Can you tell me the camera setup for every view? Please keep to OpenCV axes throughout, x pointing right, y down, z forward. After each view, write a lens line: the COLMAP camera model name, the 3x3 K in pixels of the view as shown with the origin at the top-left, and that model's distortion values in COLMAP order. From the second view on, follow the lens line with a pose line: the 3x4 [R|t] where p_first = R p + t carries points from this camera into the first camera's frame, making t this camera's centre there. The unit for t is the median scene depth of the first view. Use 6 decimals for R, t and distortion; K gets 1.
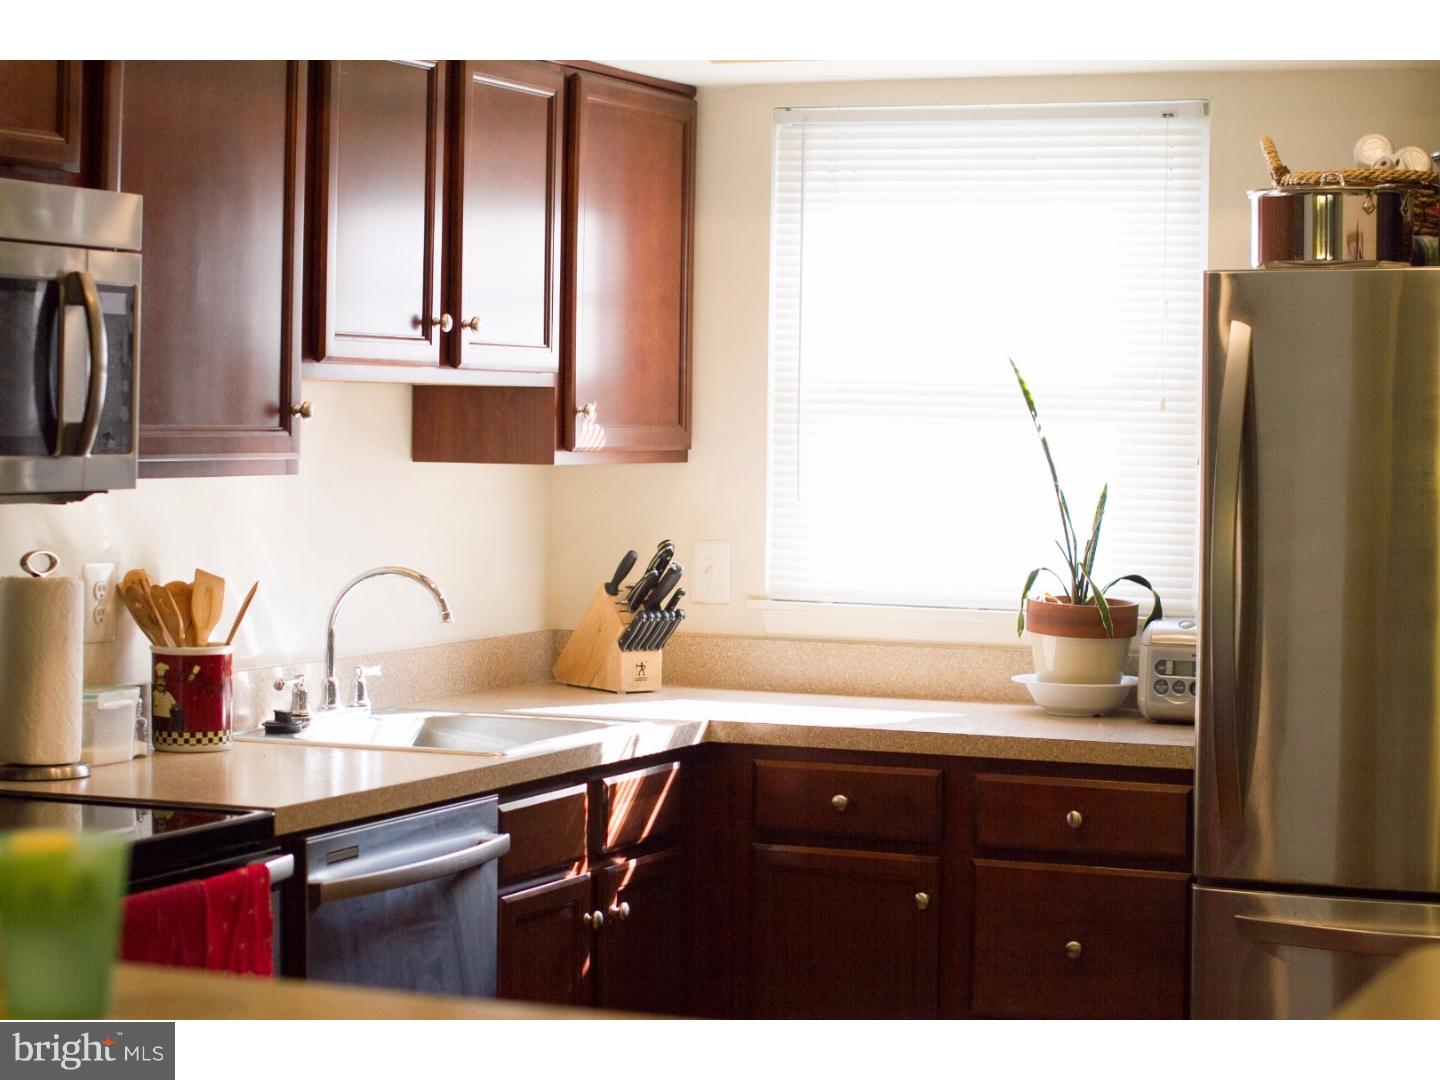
lens RADIAL K [[3237.6, 0, 720.0], [0, 3237.6, 540.0], [0, 0, 1]] dist [-0.080000, -0.237371]
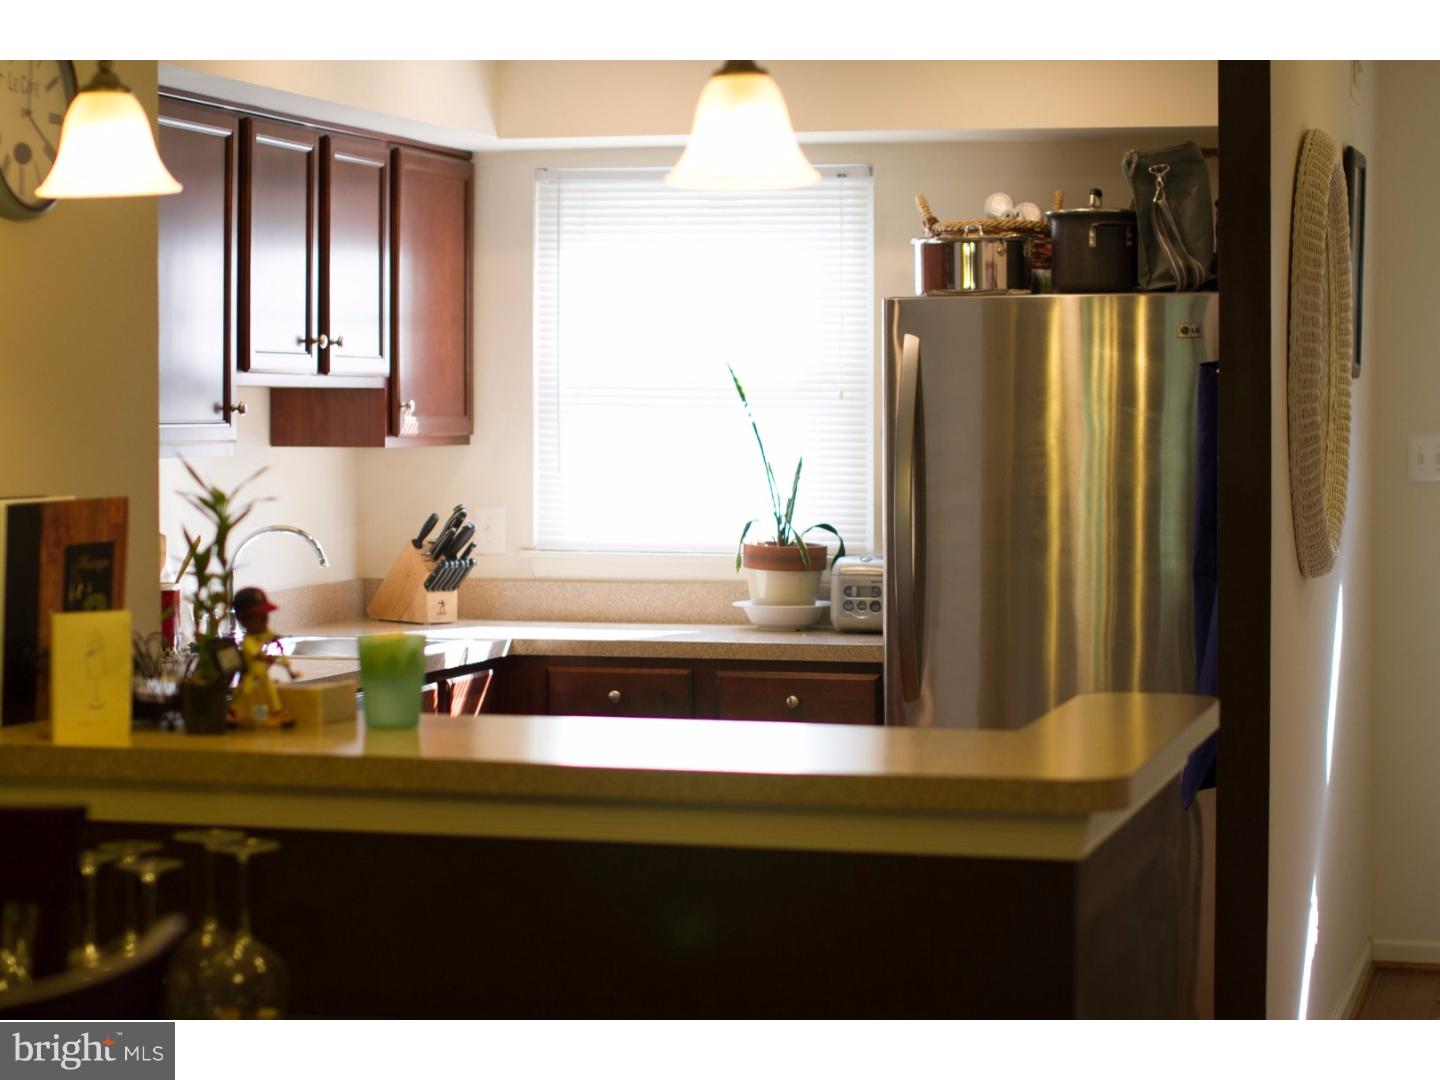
lens RADIAL K [[3460.0, 0, 720.0], [0, 3460.0, 540.0], [0, 0, 1]] dist [-0.027048, -0.330984]
pose [[0.989863, -0.018733, 0.140782, -0.114368], [0.018613, 0.999824, 0.002169, 0.013641], [-0.140798, 0.000474, 0.990038, -0.400446]]
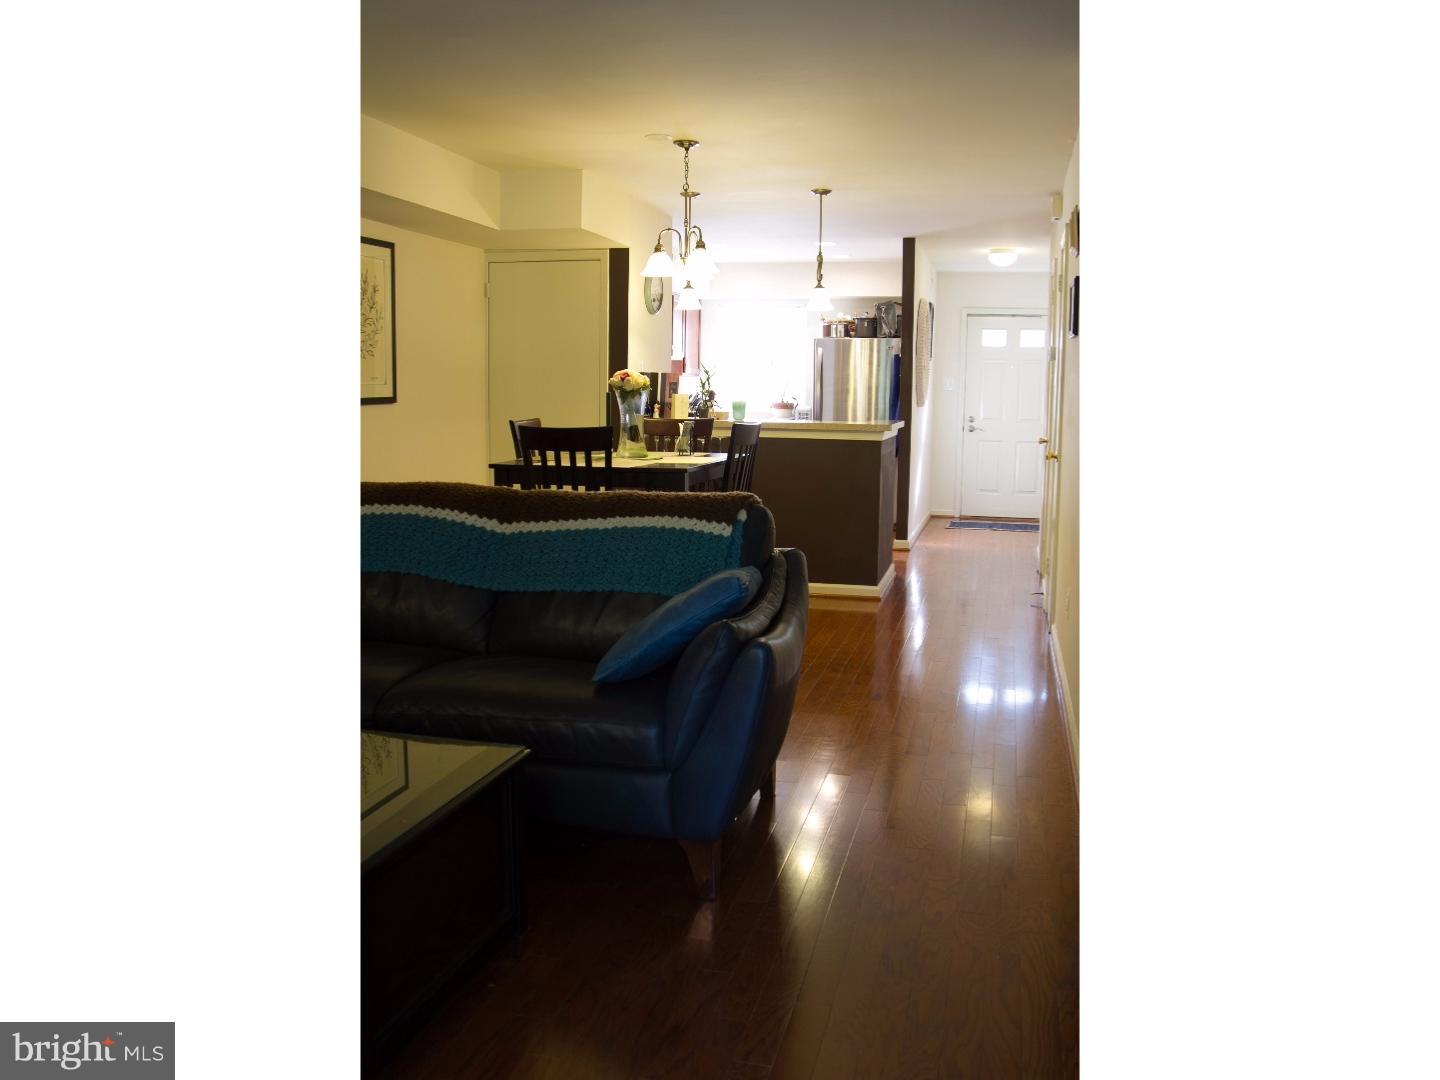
lens RADIAL K [[1283.4, 0, 720.0], [0, 1283.4, 540.0], [0, 0, 1]] dist [0.001635, -0.000475]
pose [[0.985173, -0.020795, 0.170301, -0.342730], [0.007735, 0.997002, 0.076993, 0.078996], [-0.171391, -0.074535, 0.982380, -1.017684]]
